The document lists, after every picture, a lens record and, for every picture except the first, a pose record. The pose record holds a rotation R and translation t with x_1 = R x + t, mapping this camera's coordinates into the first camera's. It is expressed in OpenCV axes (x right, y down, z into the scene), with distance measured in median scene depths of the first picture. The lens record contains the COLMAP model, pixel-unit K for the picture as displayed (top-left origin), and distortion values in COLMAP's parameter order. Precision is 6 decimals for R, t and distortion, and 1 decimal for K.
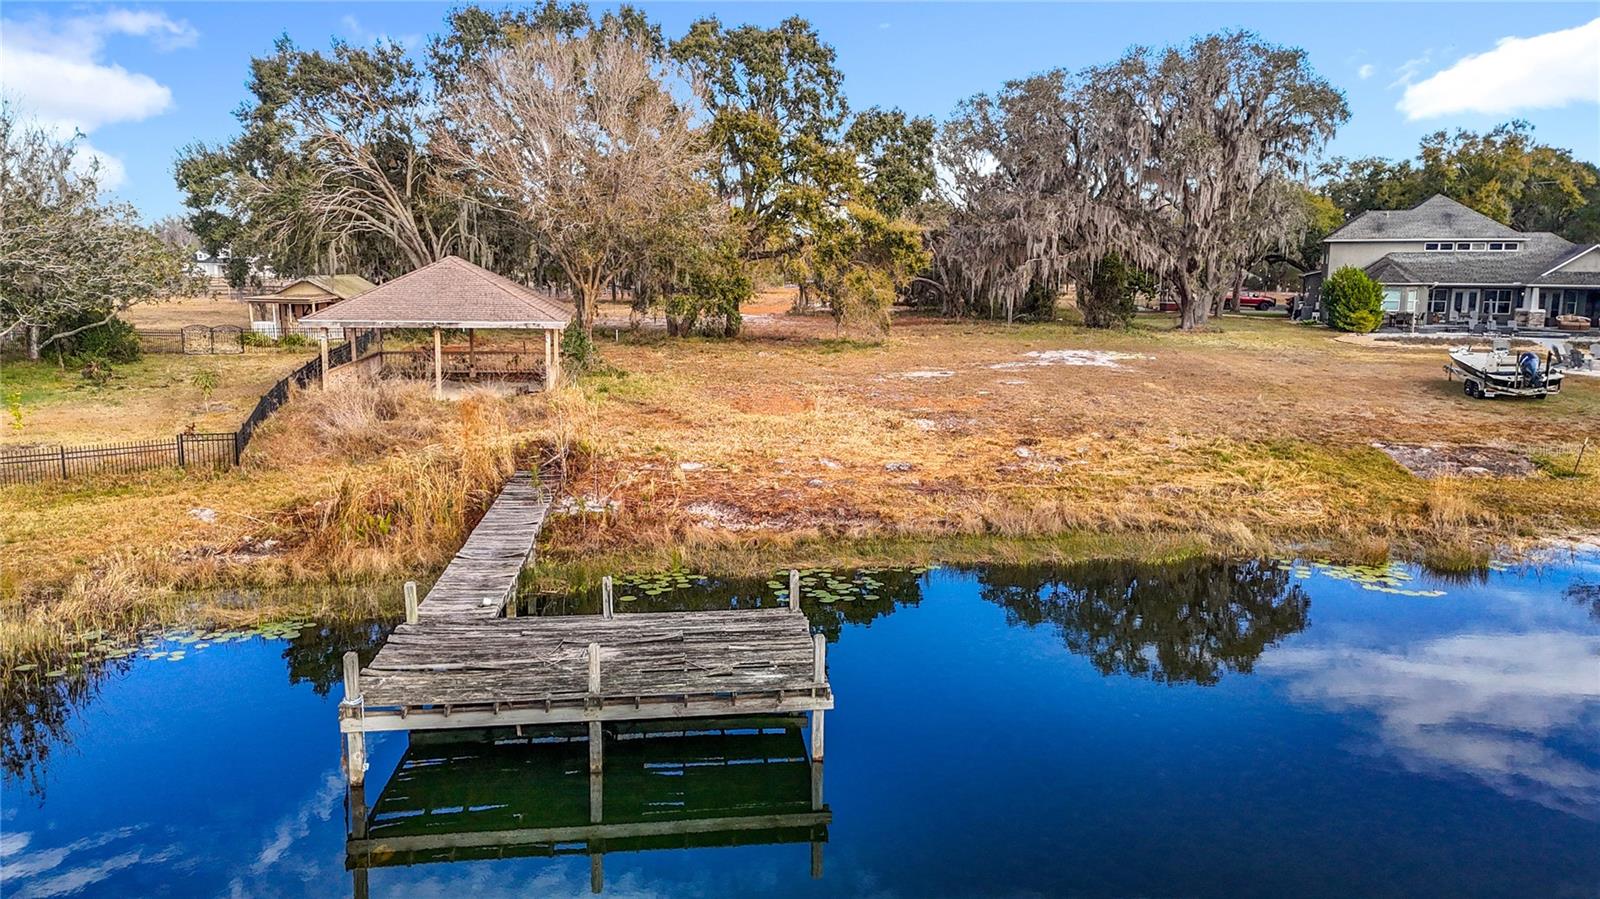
lens RADIAL K [[1195.9, 0, 827.9], [0, 1195.9, 477.7], [0, 0, 1]] dist [0.087404, -0.094460]
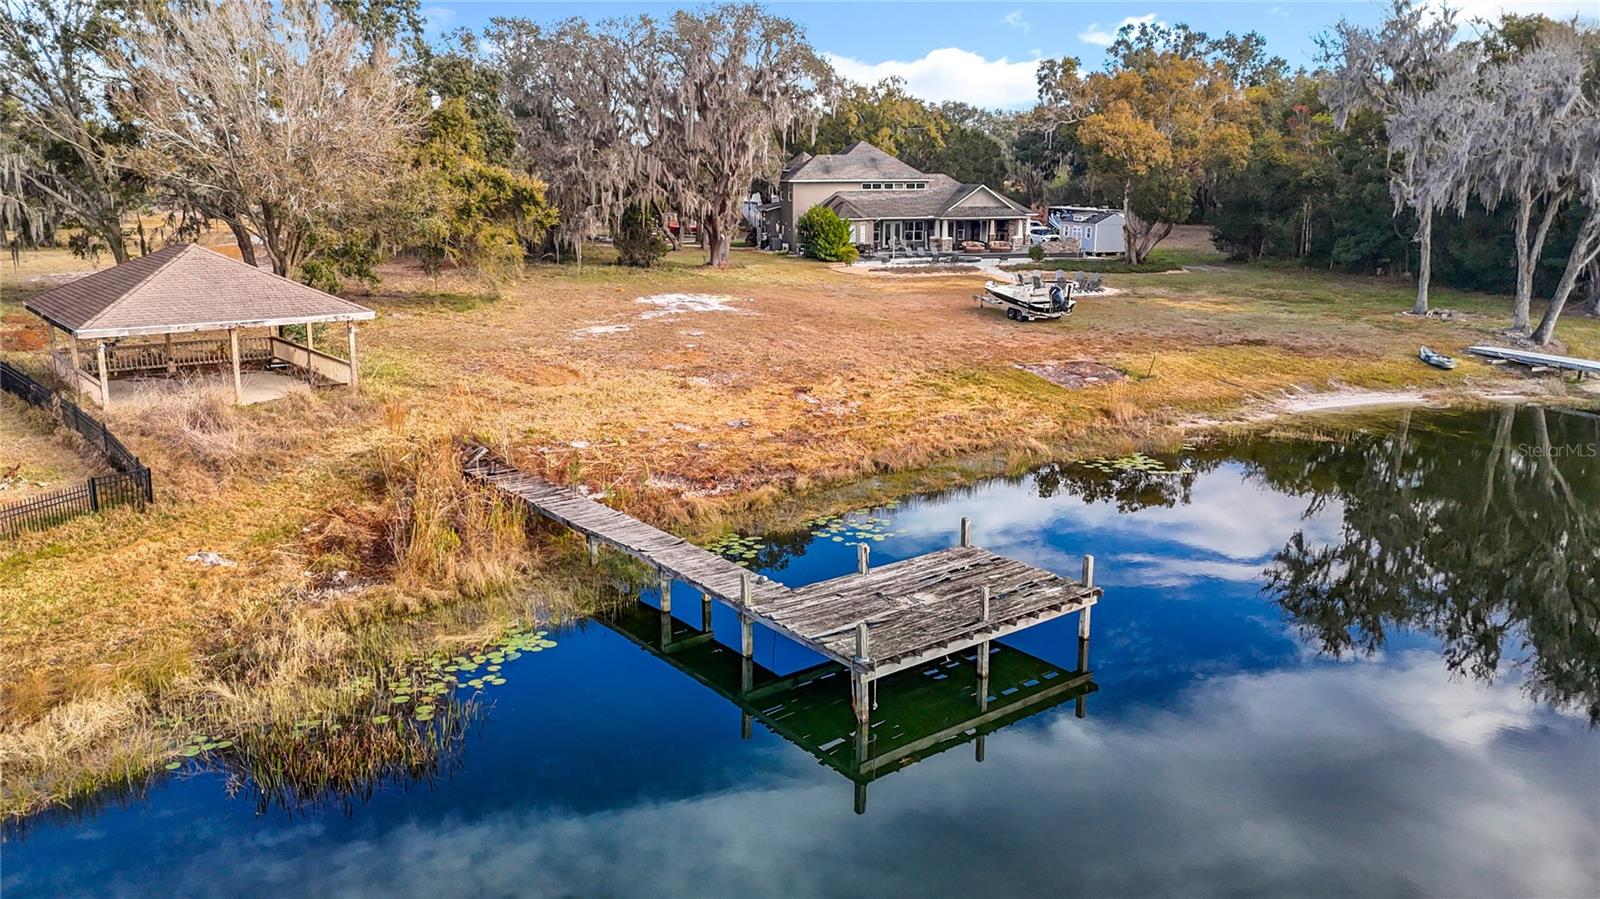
lens RADIAL K [[1195.9, 0, 827.9], [0, 1195.9, 477.7], [0, 0, 1]] dist [0.087404, -0.094460]
pose [[0.849187, -0.134674, 0.510631, -0.438228], [0.096439, 0.990223, 0.100782, -0.060934], [-0.519212, -0.036338, 0.853873, -0.037043]]
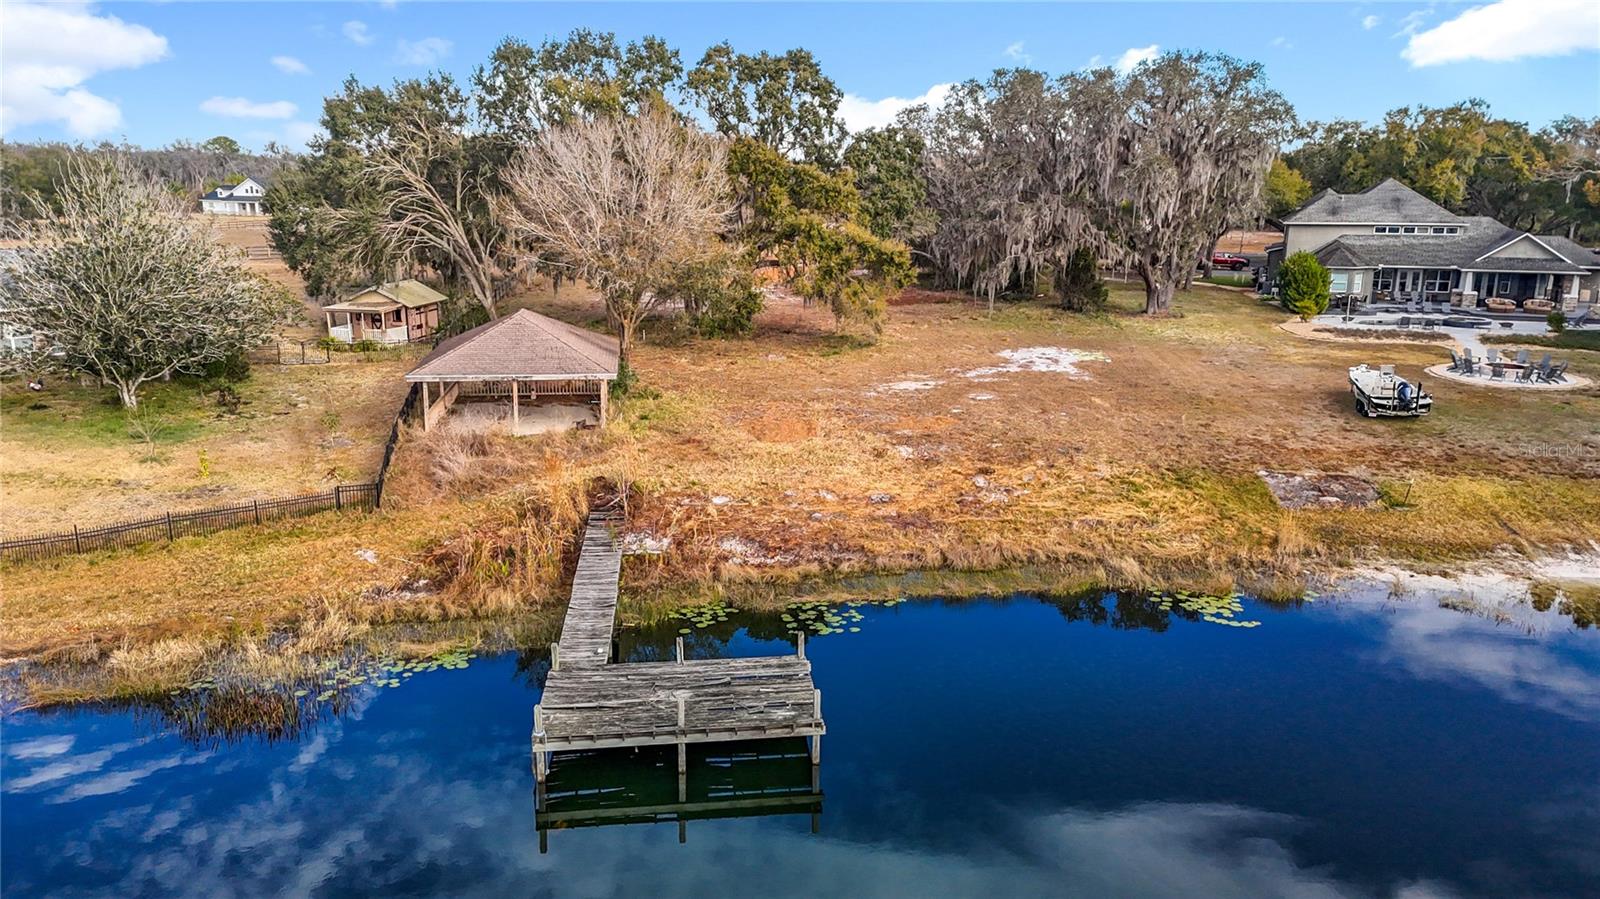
lens RADIAL K [[1199.7, 0, 833.6], [0, 1199.7, 486.9], [0, 0, 1]] dist [0.107599, -0.142642]
pose [[0.999997, 0.001482, 0.001855, 0.005289], [-0.001637, 0.996242, 0.086596, -0.124519], [-0.001720, -0.086599, 0.996242, -0.265732]]
